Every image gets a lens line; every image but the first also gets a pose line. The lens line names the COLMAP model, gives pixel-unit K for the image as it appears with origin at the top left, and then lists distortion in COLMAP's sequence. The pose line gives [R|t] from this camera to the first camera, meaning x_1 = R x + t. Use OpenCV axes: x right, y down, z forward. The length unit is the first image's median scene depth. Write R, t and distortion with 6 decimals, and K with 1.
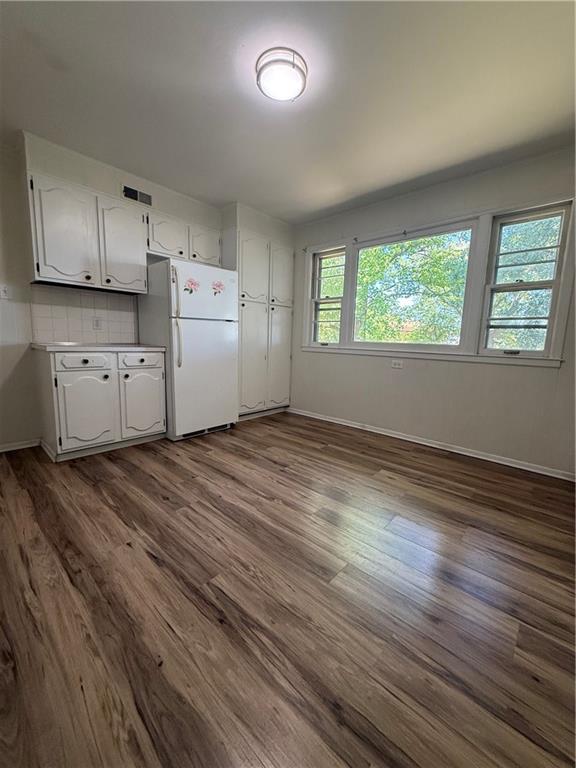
lens RADIAL K [[306.7, 0, 288.0], [0, 306.7, 382.9], [0, 0, 1]] dist [0.000052, 0.000083]
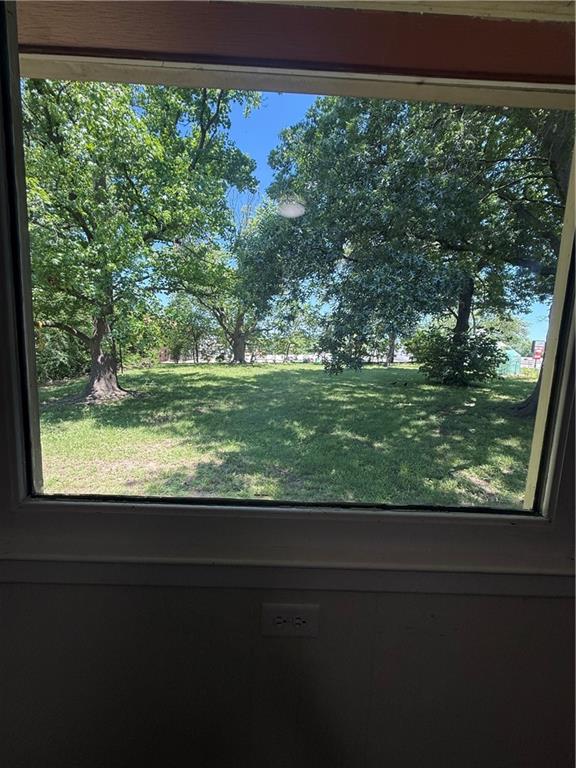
lens RADIAL K [[306.7, 0, 287.8], [0, 306.7, 382.8], [0, 0, 1]] dist [0.000052, 0.000083]
pose [[0.730871, -0.083273, 0.677416, 0.049910], [0.074378, 0.996336, 0.042230, -0.051935], [-0.678451, 0.019520, 0.734387, 0.183723]]
